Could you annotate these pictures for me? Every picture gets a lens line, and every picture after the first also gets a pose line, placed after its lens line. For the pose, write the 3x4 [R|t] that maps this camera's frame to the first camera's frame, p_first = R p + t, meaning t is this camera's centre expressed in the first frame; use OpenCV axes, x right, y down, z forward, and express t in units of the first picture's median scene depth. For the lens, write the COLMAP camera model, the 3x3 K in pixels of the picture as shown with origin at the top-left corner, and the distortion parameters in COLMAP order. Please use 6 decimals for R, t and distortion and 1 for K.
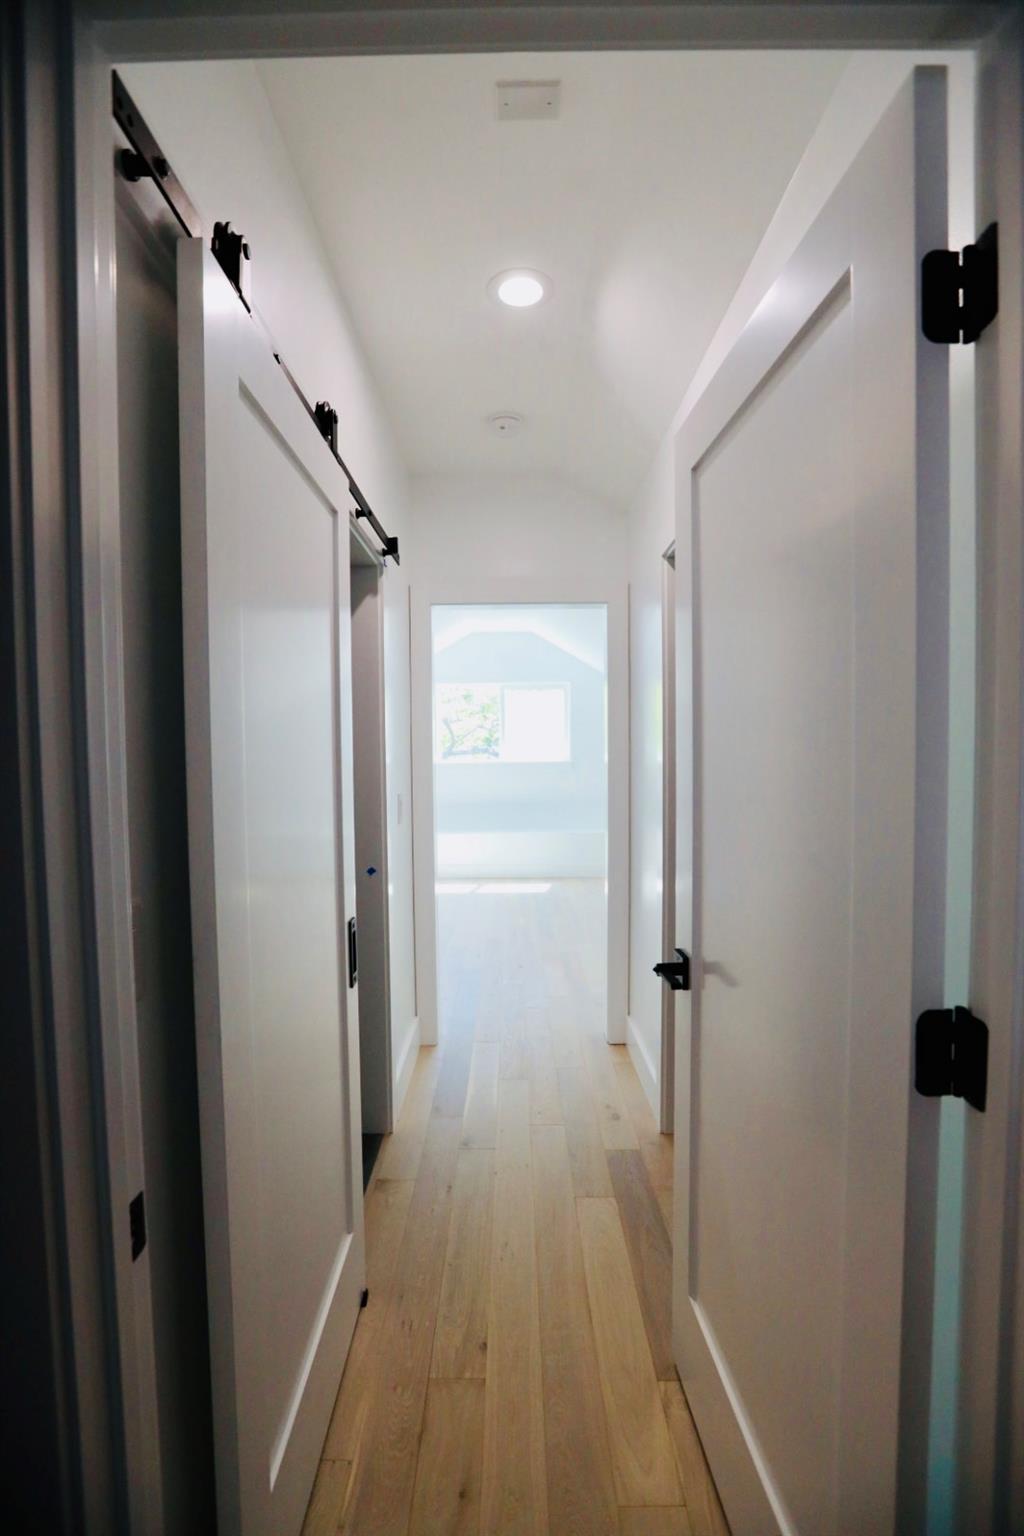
lens RADIAL K [[697.1, 0, 512.0], [0, 697.1, 768.0], [0, 0, 1]] dist [-0.046242, 0.015362]
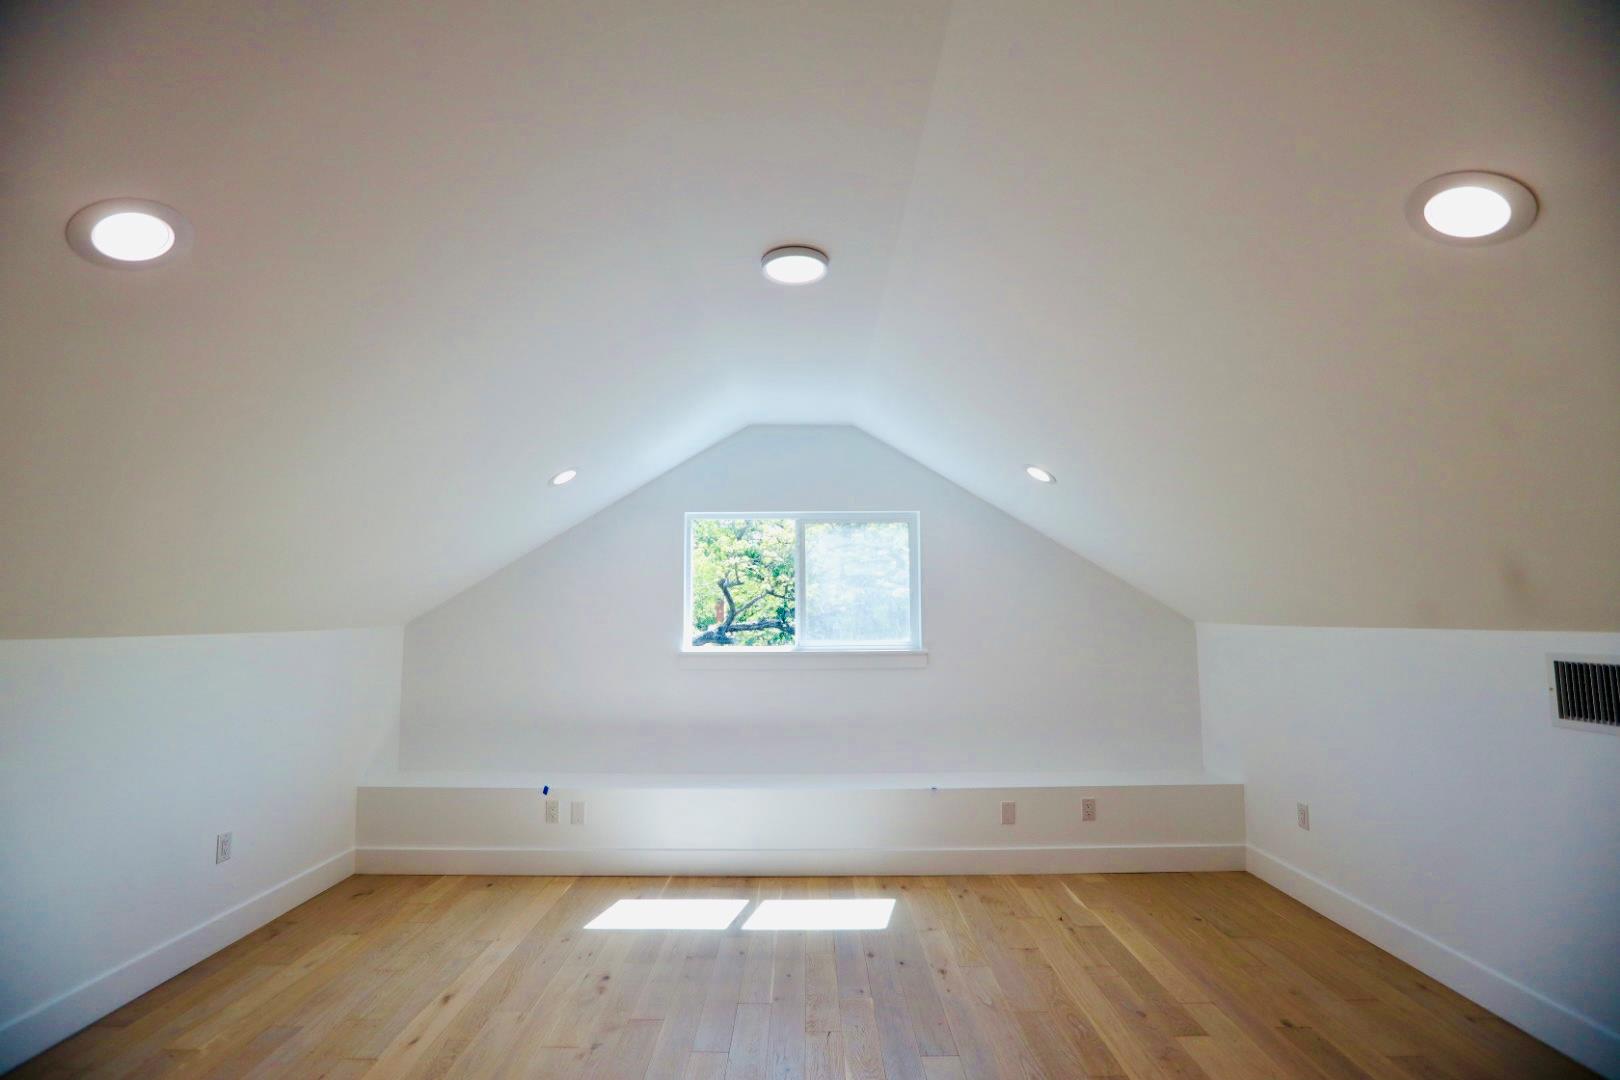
lens RADIAL K [[735.2, 0, 810.0], [0, 735.2, 540.0], [0, 0, 1]] dist [-0.046242, 0.015362]
pose [[0.999966, 0.008186, -0.000311, -0.003382], [-0.008152, 0.990636, -0.136288, -0.009234], [-0.000807, 0.136286, 0.990669, 0.230782]]
